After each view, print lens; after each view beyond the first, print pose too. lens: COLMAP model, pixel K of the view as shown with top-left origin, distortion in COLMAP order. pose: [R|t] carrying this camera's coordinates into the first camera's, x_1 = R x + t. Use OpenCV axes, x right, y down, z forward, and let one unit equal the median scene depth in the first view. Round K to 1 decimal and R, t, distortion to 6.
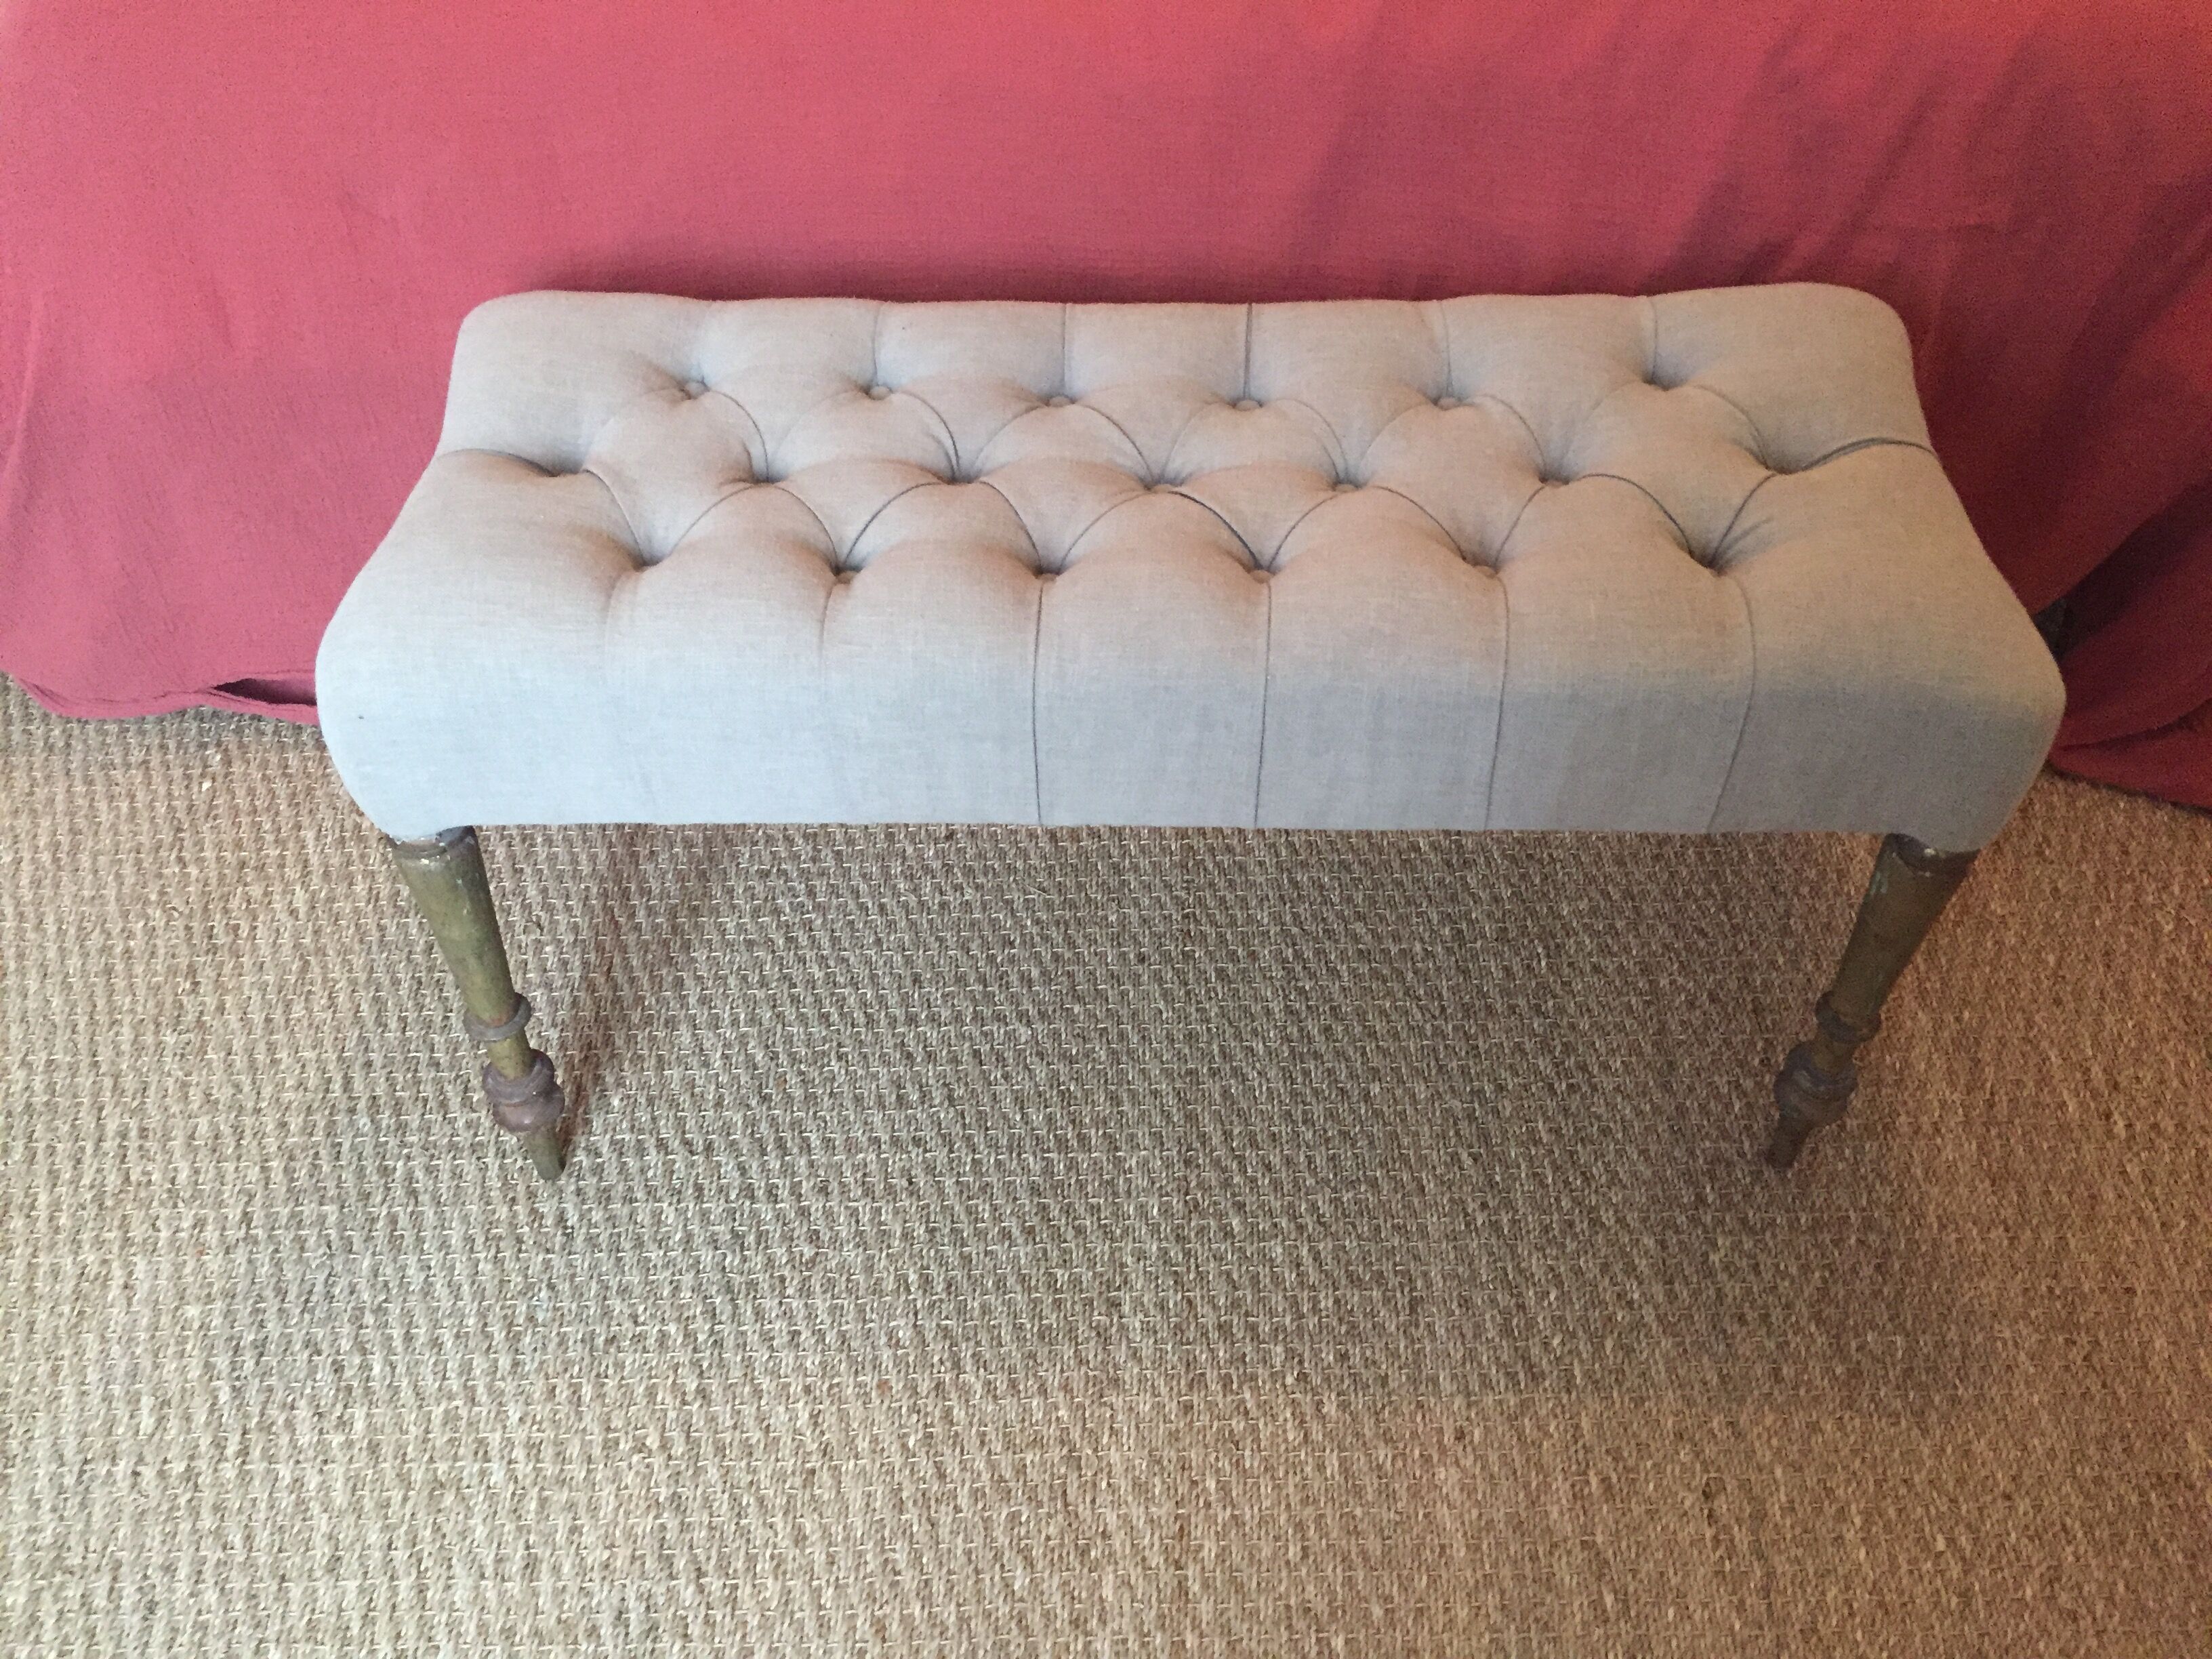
lens RADIAL K [[1919.4, 0, 1109.8], [0, 1919.4, 839.2], [0, 0, 1]] dist [0.064103, -0.096297]
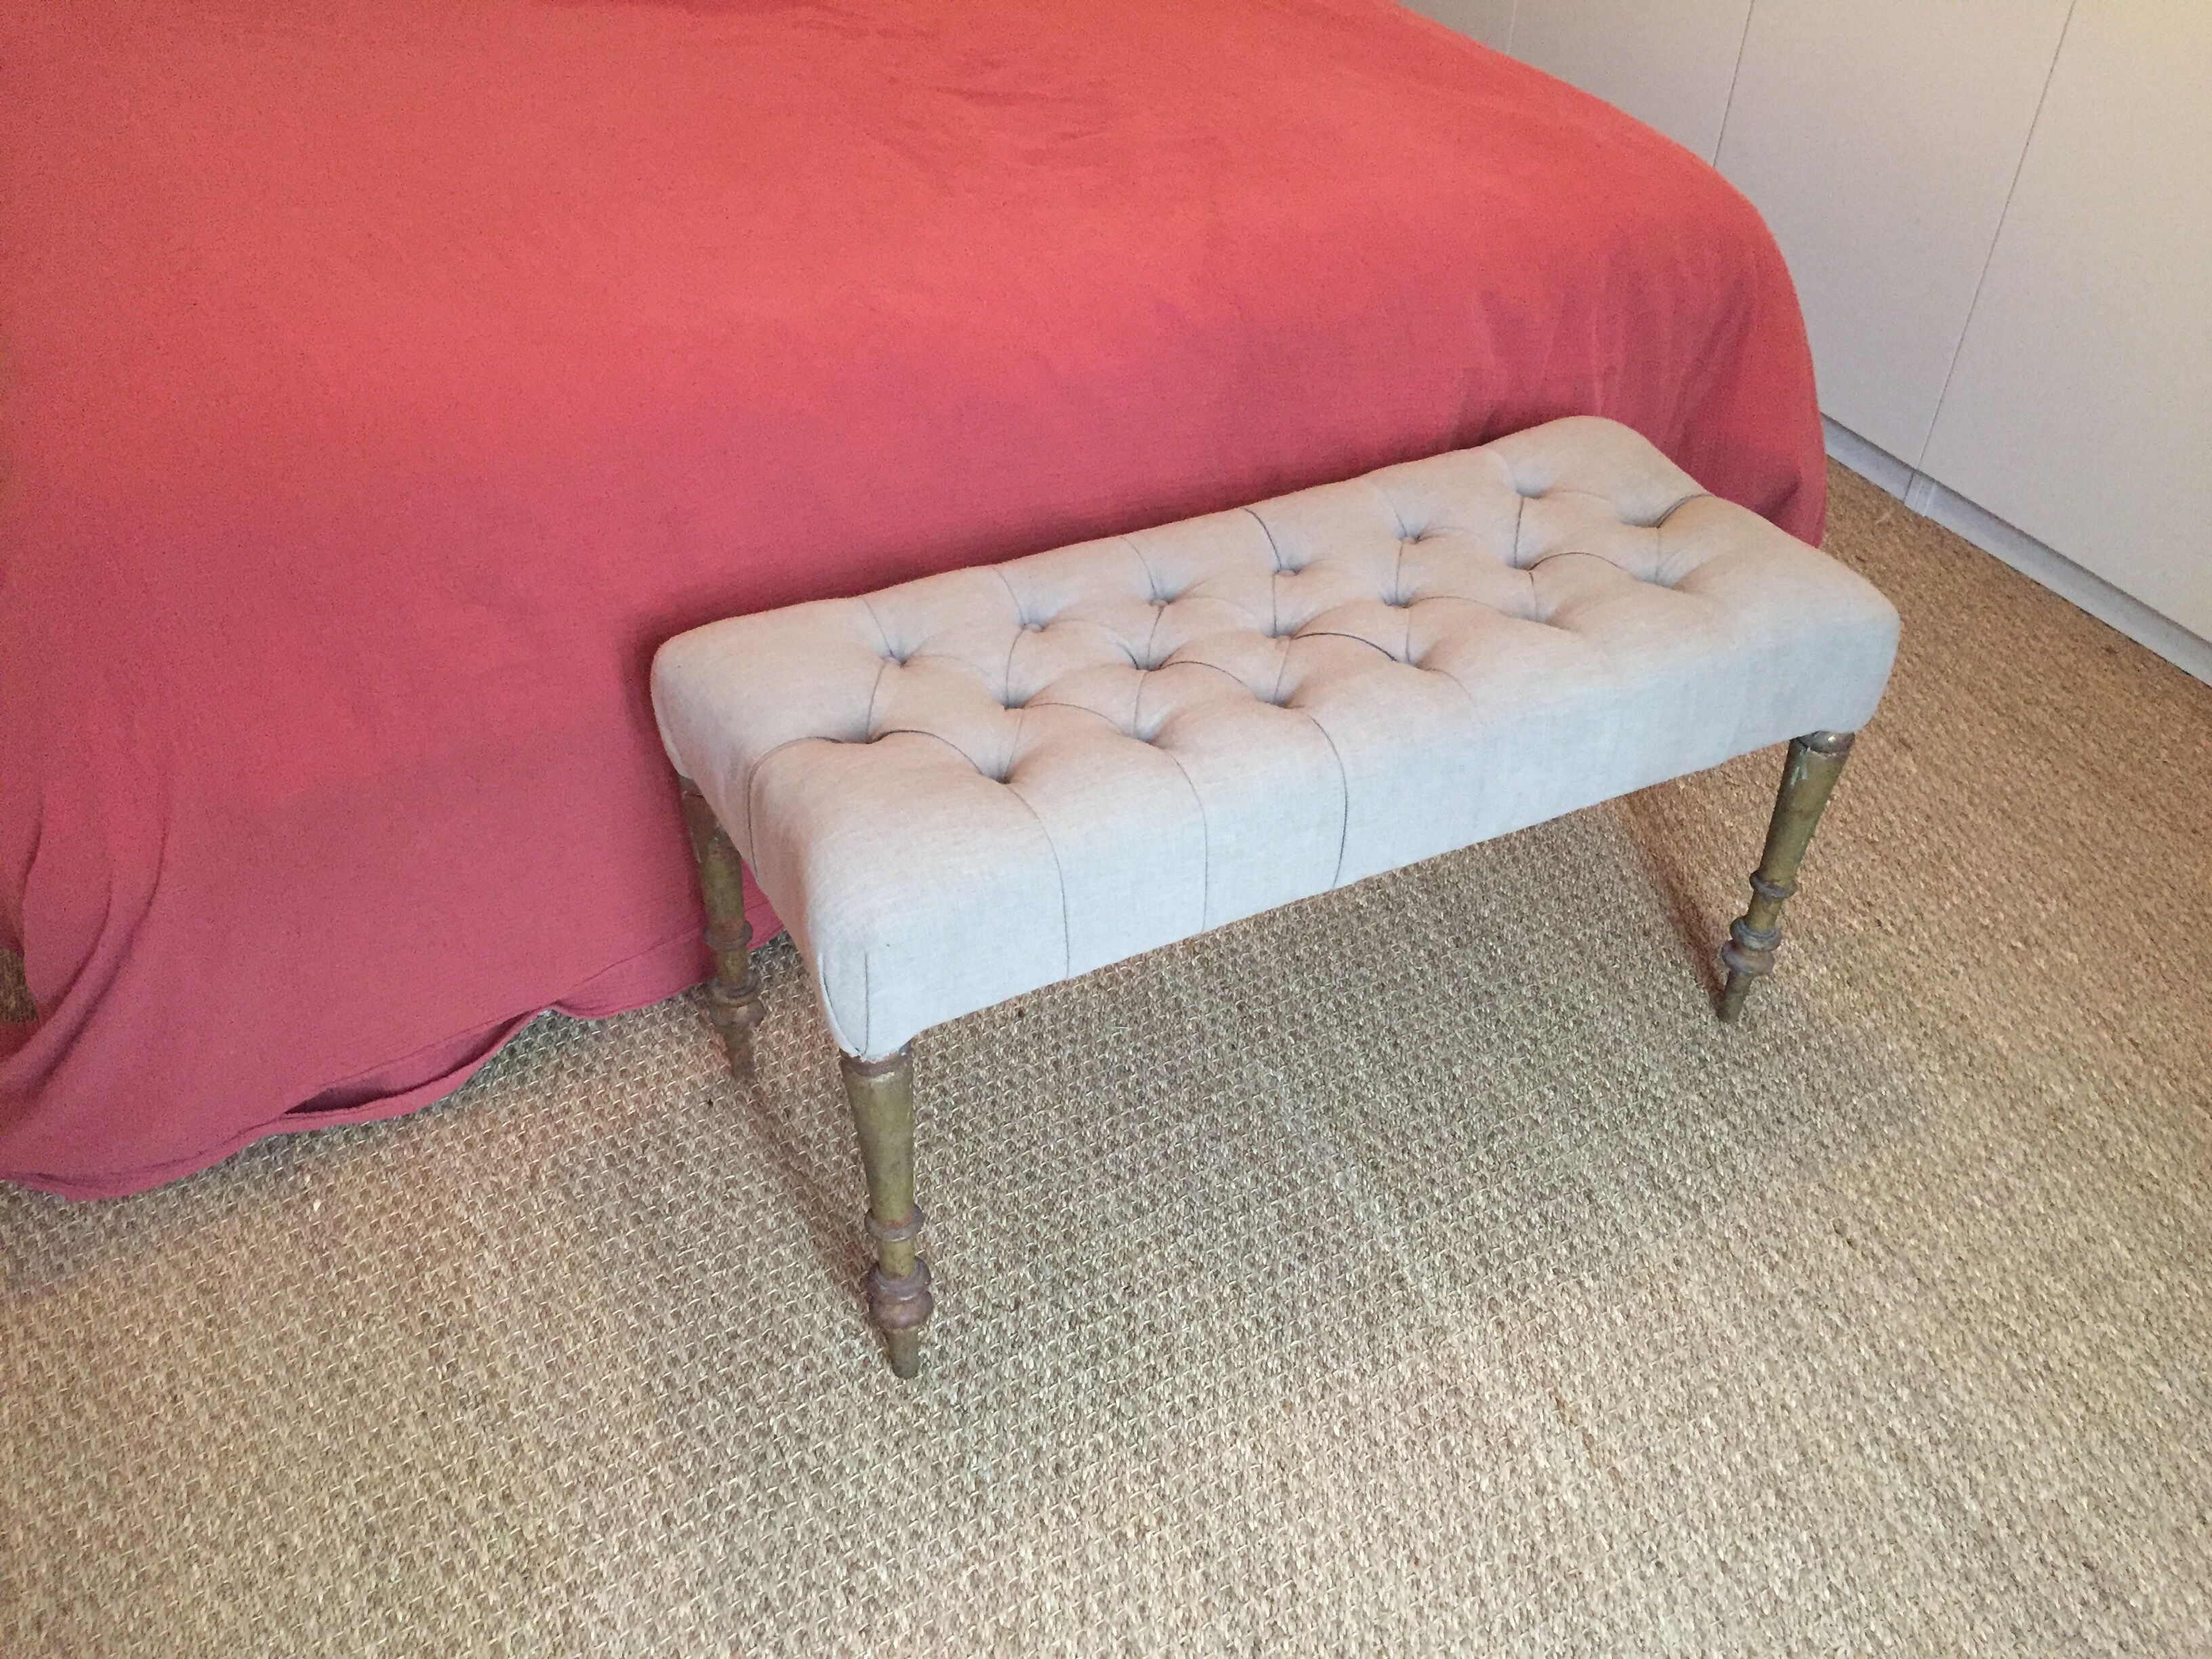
lens RADIAL K [[1919.4, 0, 1105.5], [0, 1919.4, 829.2], [0, 0, 1]] dist [0.064103, -0.096297]
pose [[0.873518, -0.269130, 0.405630, -0.602791], [0.330257, 0.939812, -0.087651, 0.015414], [-0.357627, 0.210527, 0.909825, -0.124269]]
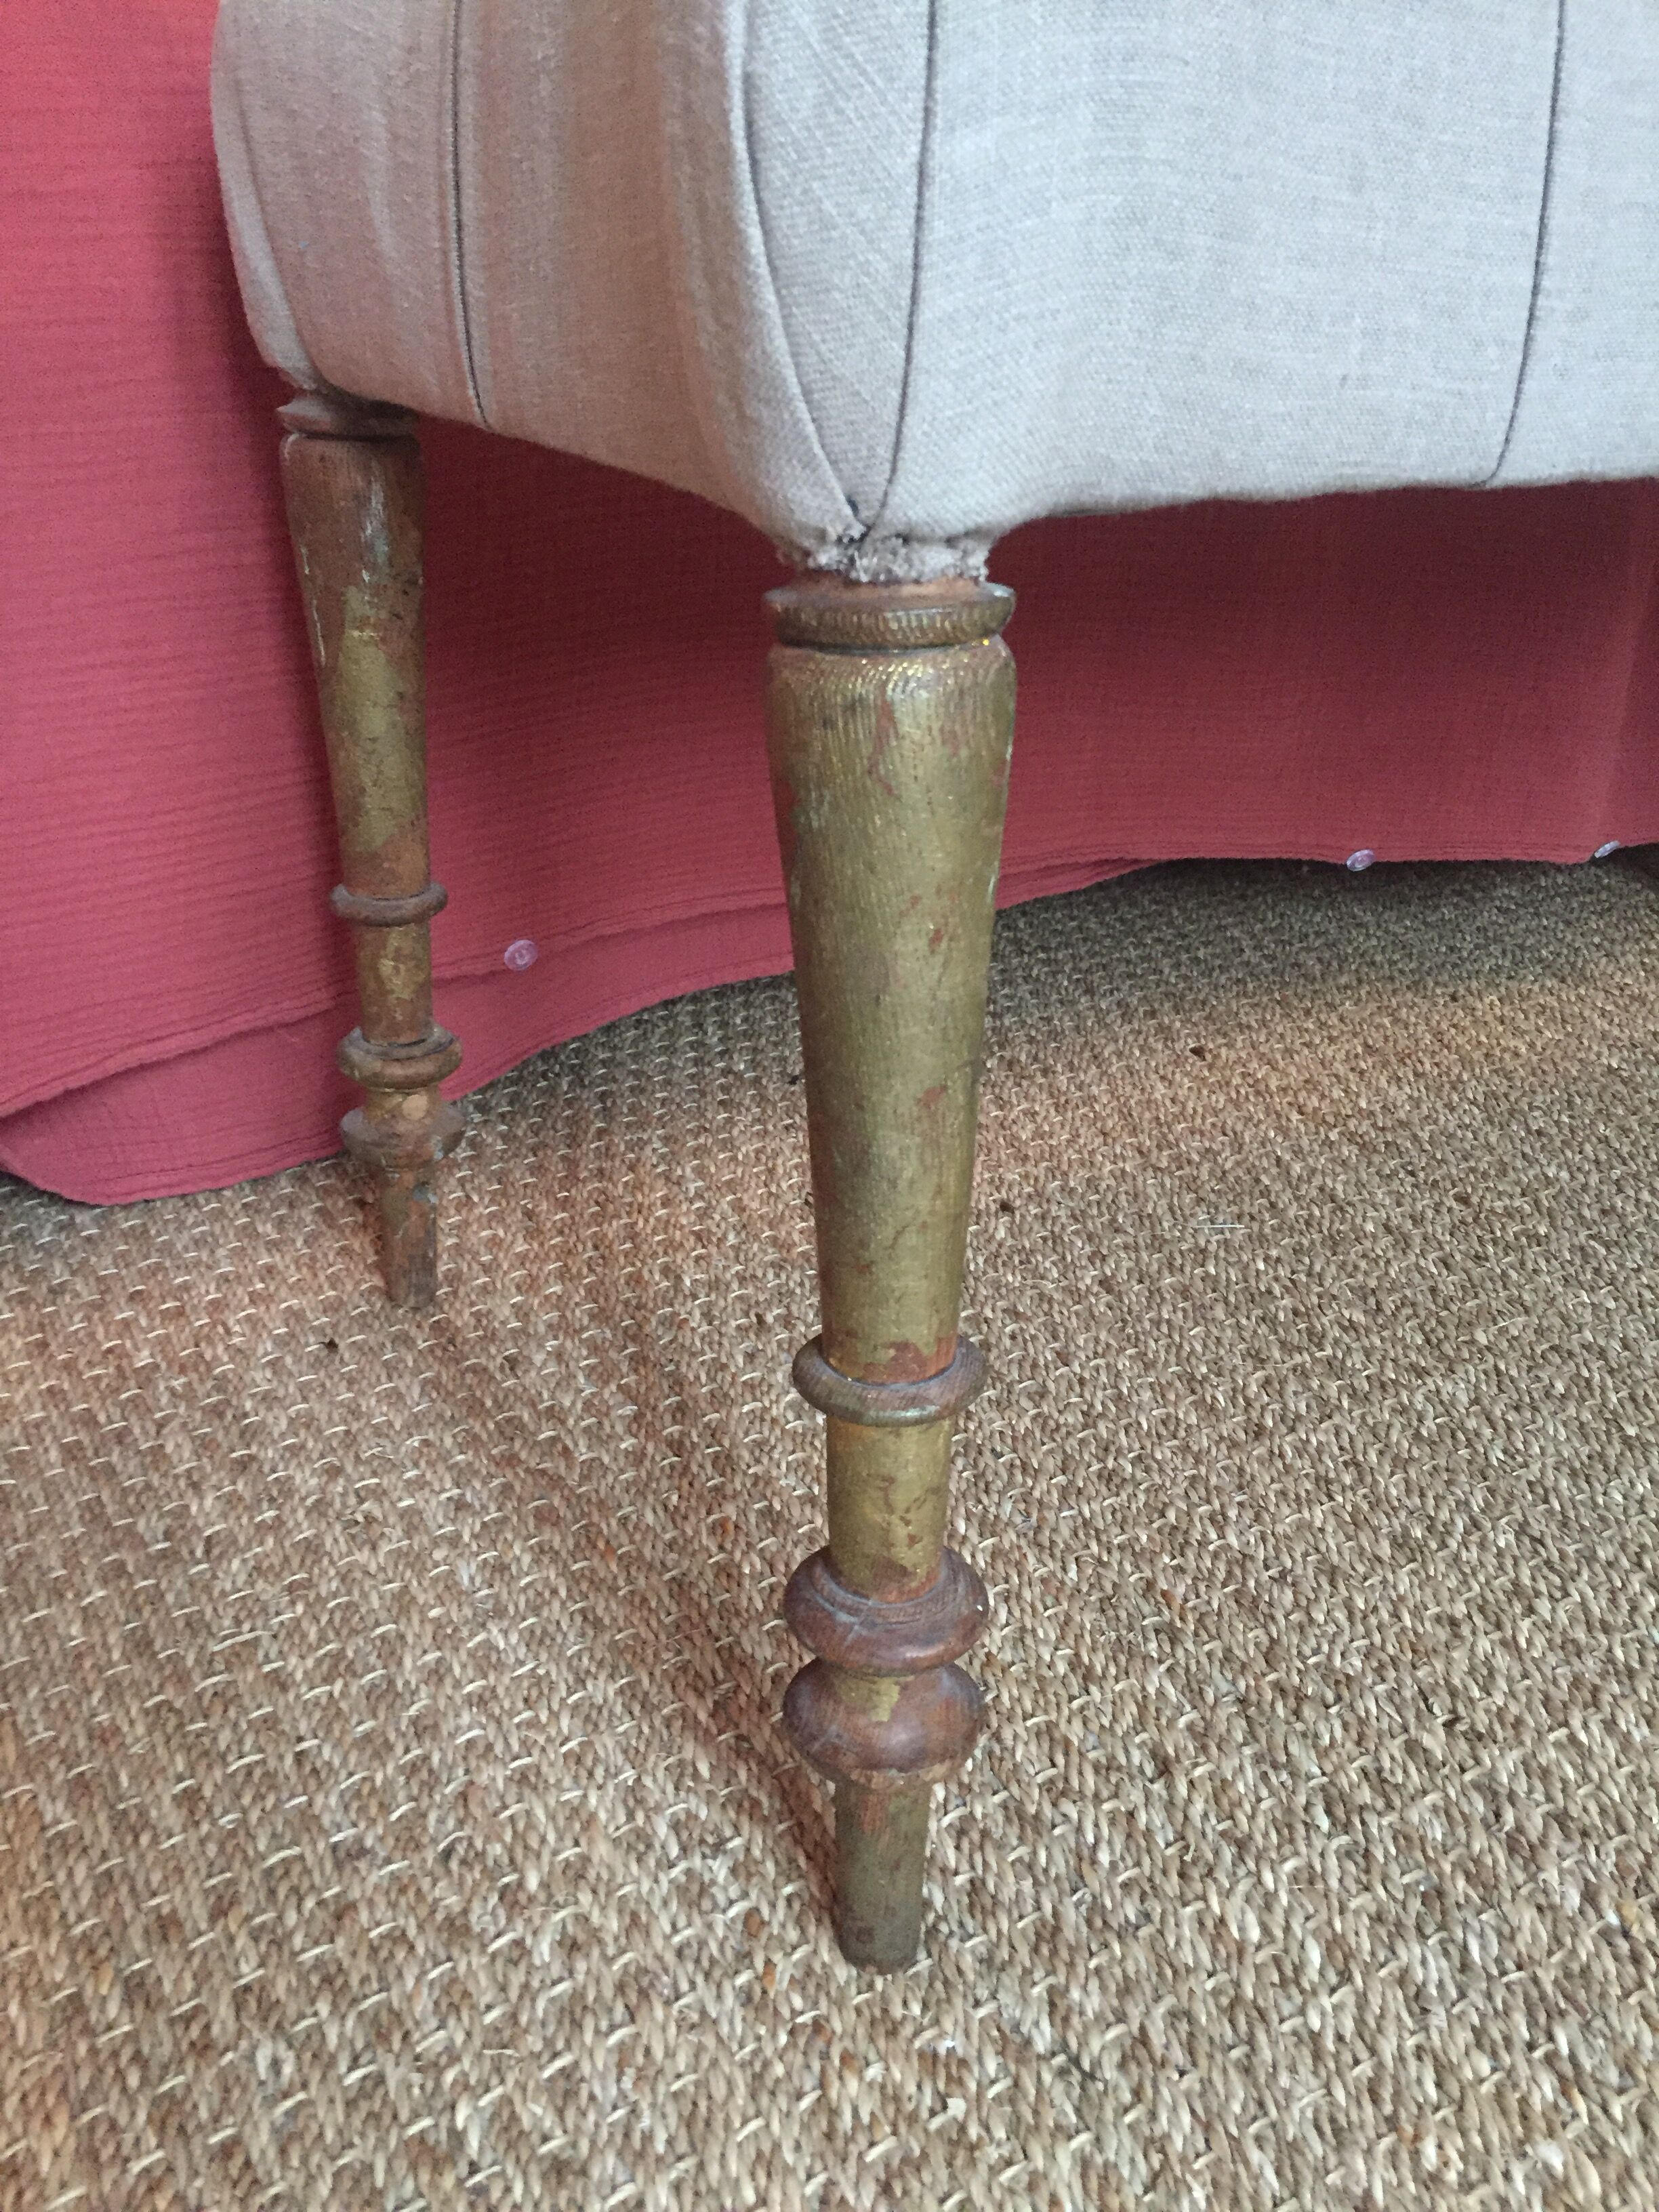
lens RADIAL K [[1919.4, 0, 825.3], [0, 1919.4, 1091.7], [0, 0, 1]] dist [0.064103, -0.096297]
pose [[0.864073, -0.172026, 0.473059, -0.479260], [0.341674, 0.890571, -0.300237, 0.145983], [-0.369644, 0.421059, 0.828295, 0.692964]]
